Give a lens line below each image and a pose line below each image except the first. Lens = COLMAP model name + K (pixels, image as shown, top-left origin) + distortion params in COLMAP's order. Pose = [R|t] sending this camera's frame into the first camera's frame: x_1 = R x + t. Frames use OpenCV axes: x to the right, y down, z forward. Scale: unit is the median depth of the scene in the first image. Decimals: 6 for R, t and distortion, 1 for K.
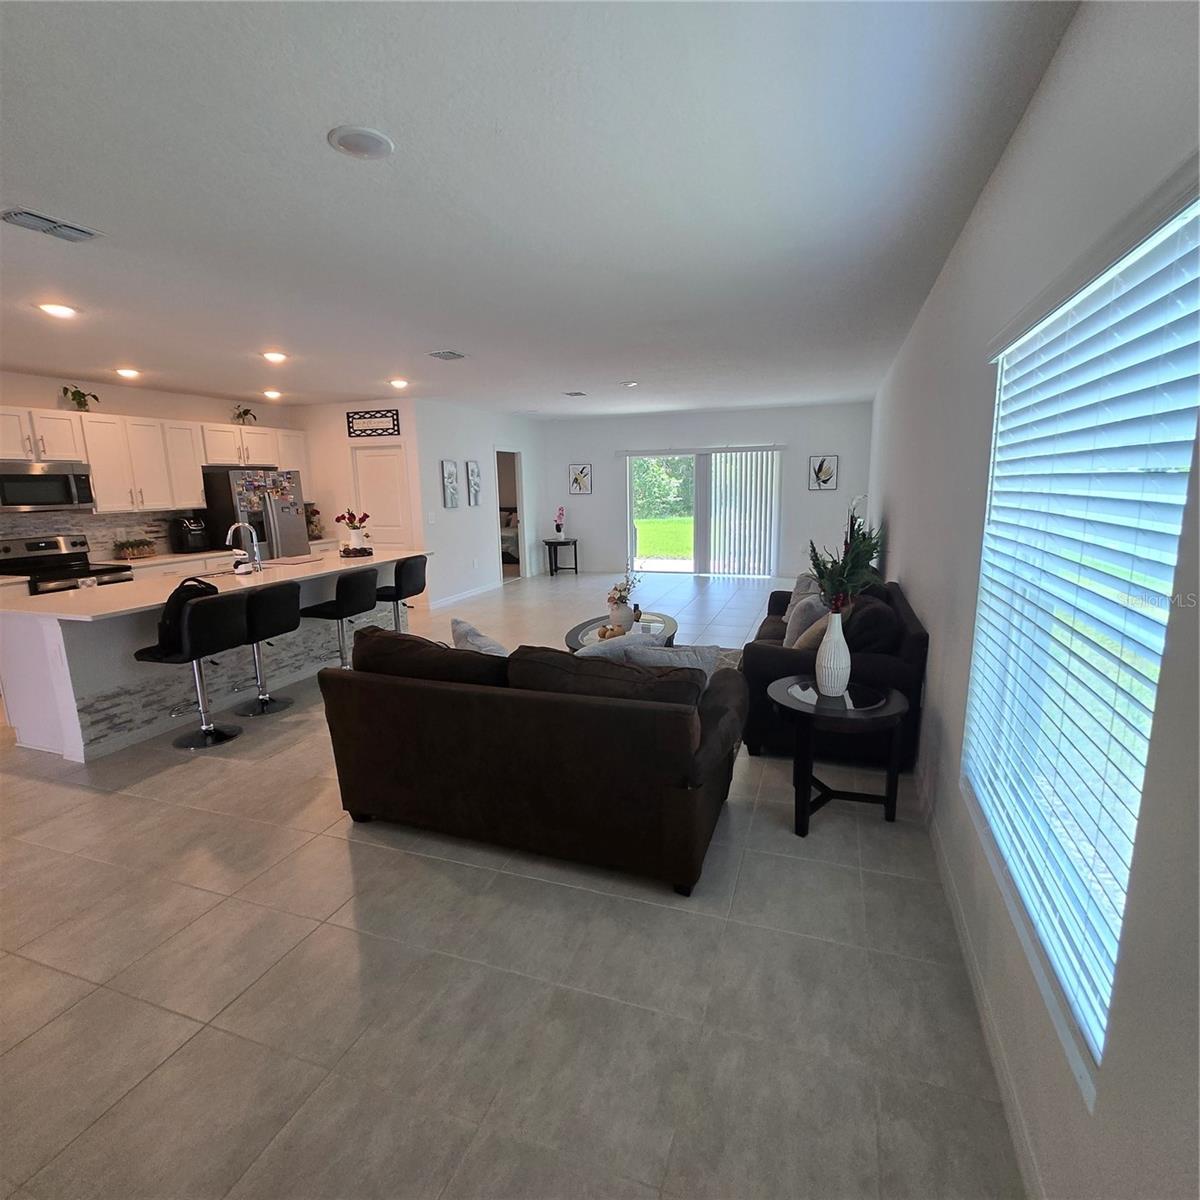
lens RADIAL K [[629.8, 0, 601.3], [0, 629.8, 601.1], [0, 0, 1]] dist [0.005864, -0.001353]
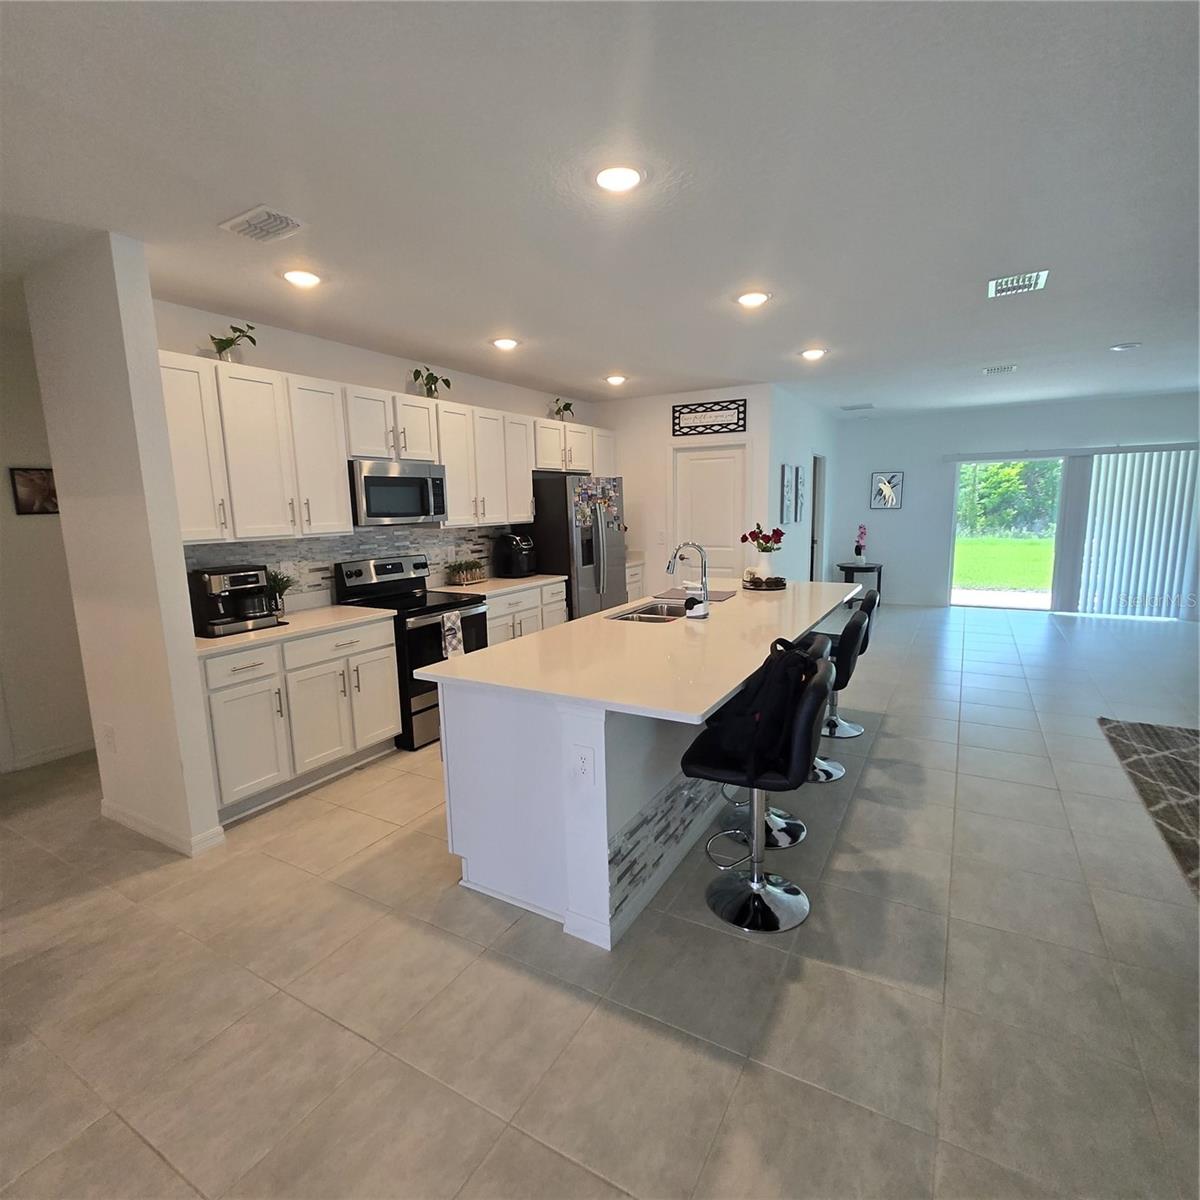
lens RADIAL K [[629.8, 0, 600.7], [0, 629.8, 601.7], [0, 0, 1]] dist [0.005864, -0.001353]
pose [[0.984775, 0.026623, -0.171783, -0.411577], [-0.031567, 0.999161, -0.026111, -0.028486], [0.170944, 0.031137, 0.984789, 0.231327]]
